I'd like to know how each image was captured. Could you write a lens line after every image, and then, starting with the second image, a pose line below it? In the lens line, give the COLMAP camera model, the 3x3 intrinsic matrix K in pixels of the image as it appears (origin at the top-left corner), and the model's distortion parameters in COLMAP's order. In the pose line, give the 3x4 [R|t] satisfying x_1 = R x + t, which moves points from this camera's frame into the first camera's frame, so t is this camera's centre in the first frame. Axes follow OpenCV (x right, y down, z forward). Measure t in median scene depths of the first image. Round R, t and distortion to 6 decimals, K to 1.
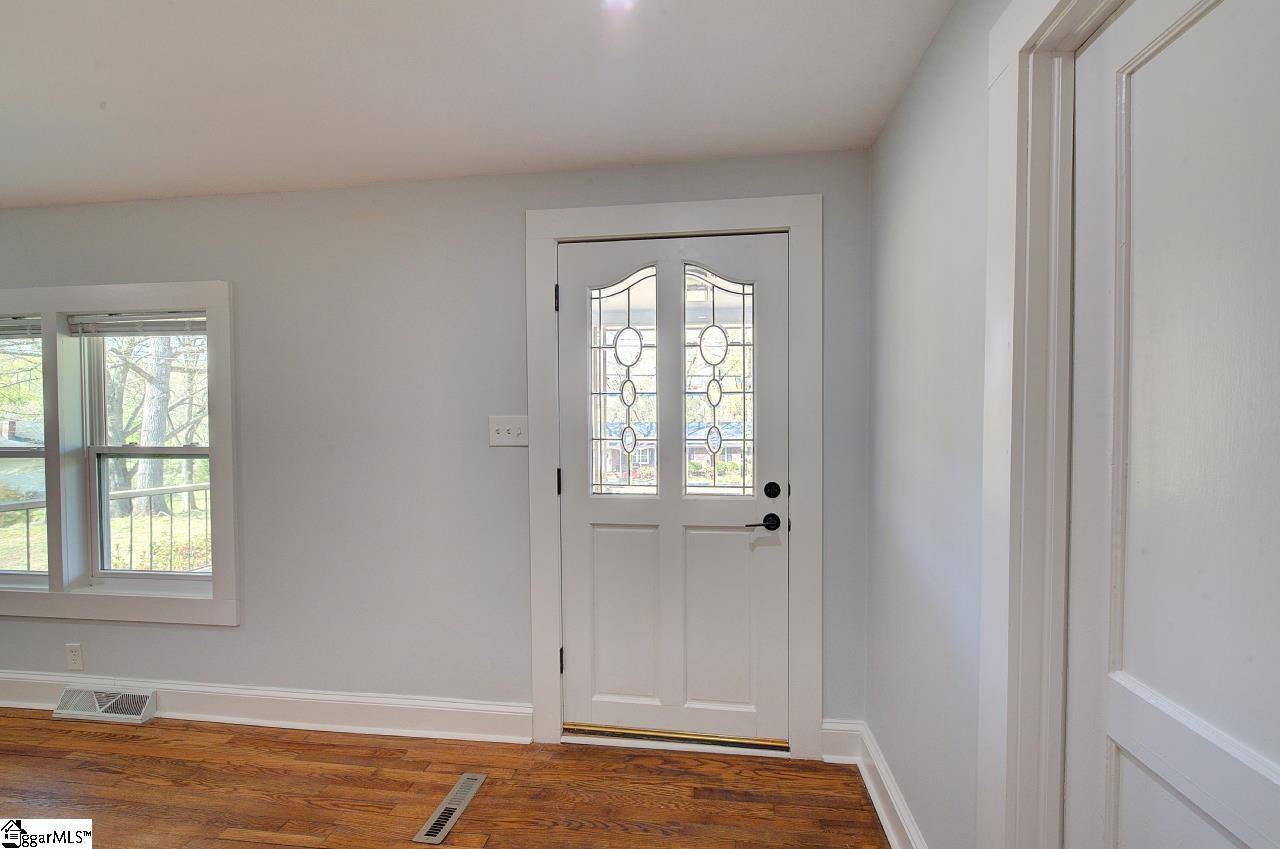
lens RADIAL K [[560.3, 0, 645.3], [0, 560.3, 424.9], [0, 0, 1]] dist [0.014291, 0.000403]
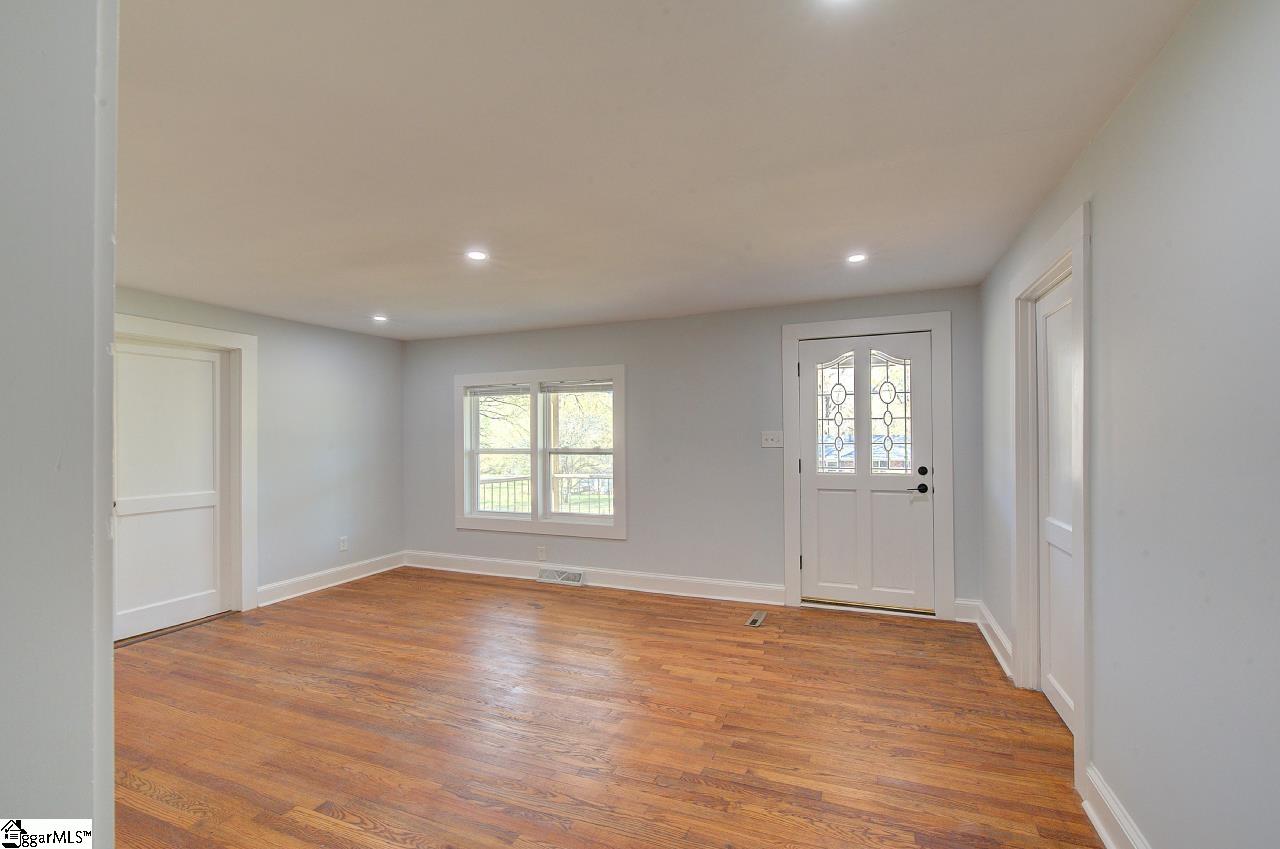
lens RADIAL K [[560.3, 0, 647.9], [0, 560.3, 429.0], [0, 0, 1]] dist [0.014291, 0.000403]
pose [[0.970251, -0.007225, -0.241993, -0.197106], [0.002740, 0.999818, -0.018865, 0.010688], [0.242085, 0.017640, 0.970095, -0.987220]]
